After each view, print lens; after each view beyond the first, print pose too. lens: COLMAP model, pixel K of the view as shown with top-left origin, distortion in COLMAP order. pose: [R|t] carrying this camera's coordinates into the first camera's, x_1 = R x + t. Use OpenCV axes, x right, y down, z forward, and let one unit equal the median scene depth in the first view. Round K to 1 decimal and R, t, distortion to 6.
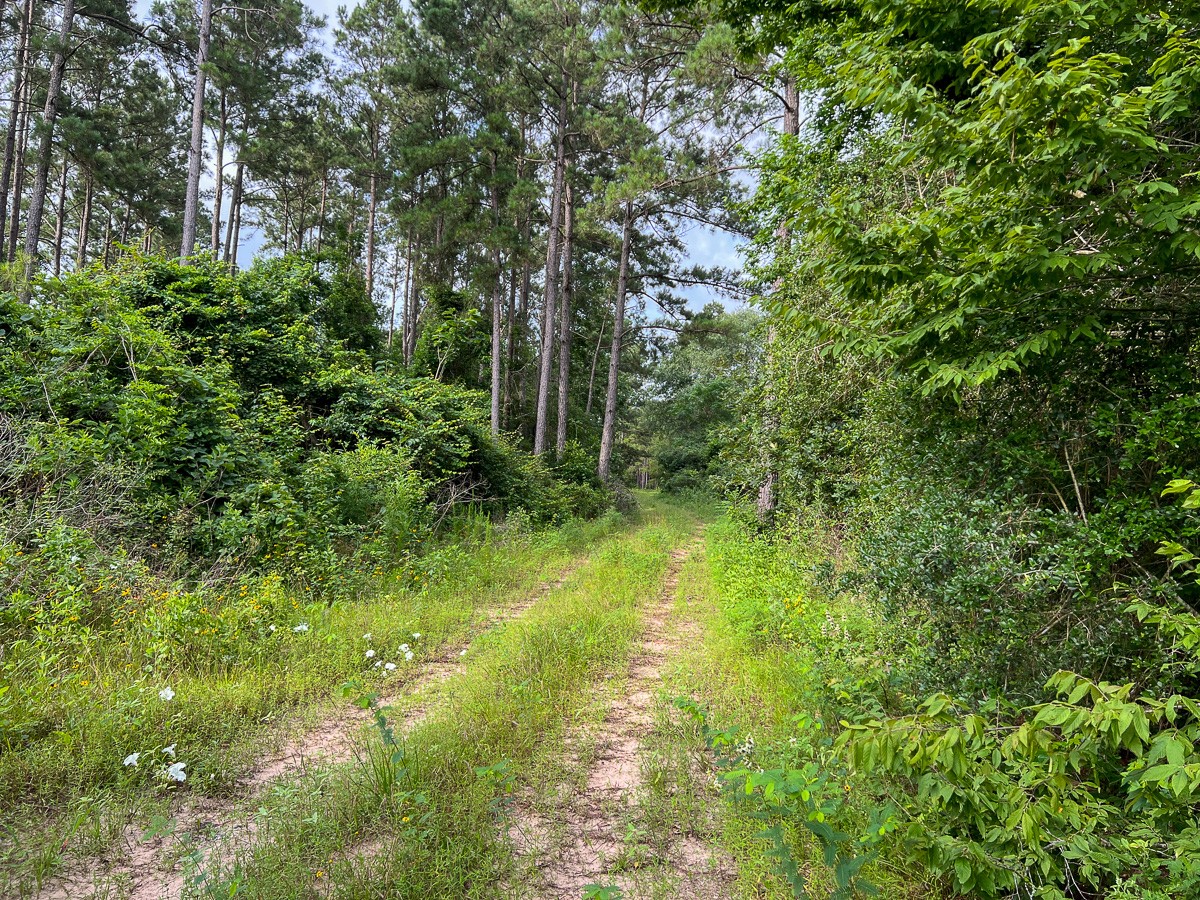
lens RADIAL K [[894.8, 0, 600.0], [0, 894.8, 450.0], [0, 0, 1]] dist [0.056585, -0.041834]
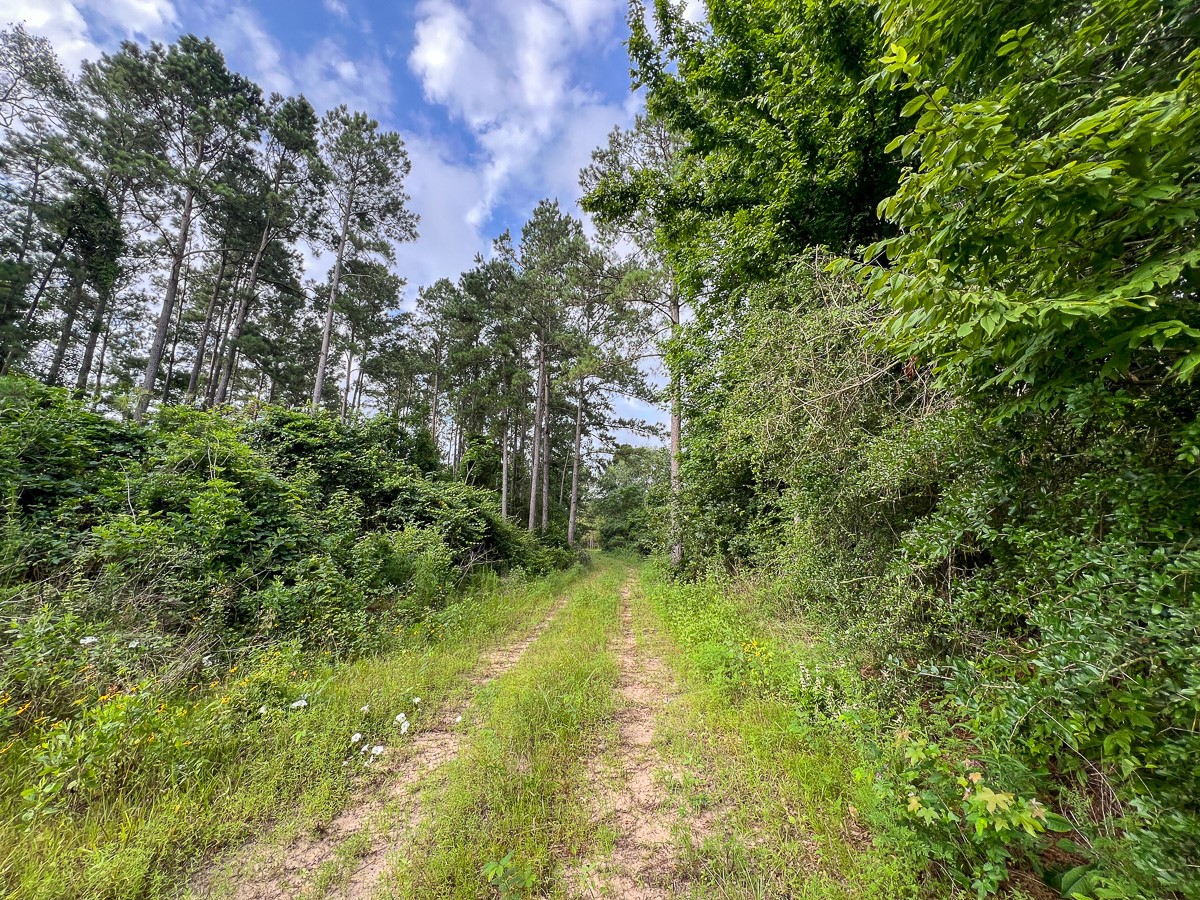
lens RADIAL K [[482.5, 0, 596.2], [0, 482.5, 440.9], [0, 0, 1]] dist [0.002492, 0.000123]
pose [[0.997442, -0.023559, 0.067479, -0.005879], [0.035040, 0.984057, -0.174370, 0.002658], [-0.062296, 0.176288, 0.982365, 0.096918]]
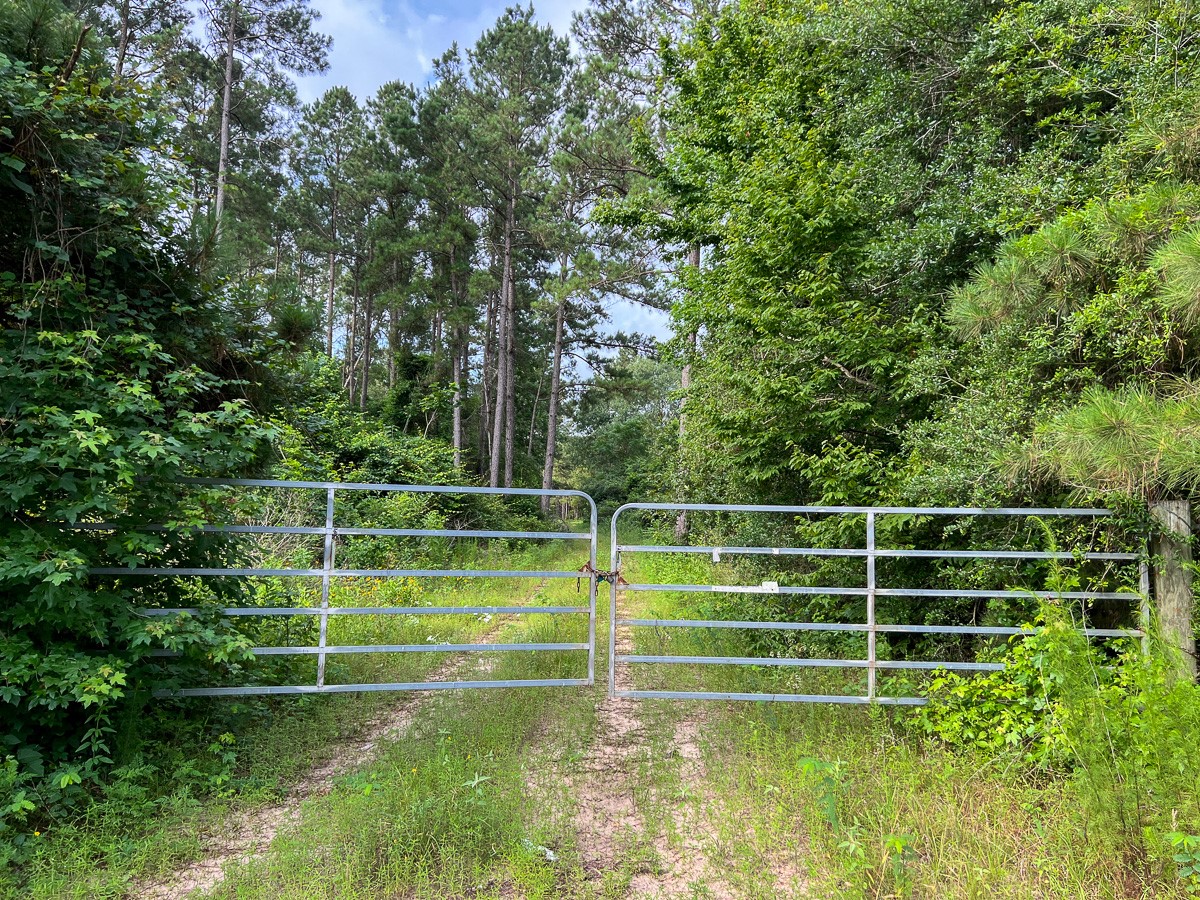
lens RADIAL K [[893.3, 0, 595.8], [0, 893.3, 443.4], [0, 0, 1]] dist [0.089305, -0.105814]
pose [[0.995637, -0.014592, 0.092158, -0.041990], [0.018331, 0.999037, -0.039854, -0.011158], [-0.091488, 0.041370, 0.994946, -0.211604]]
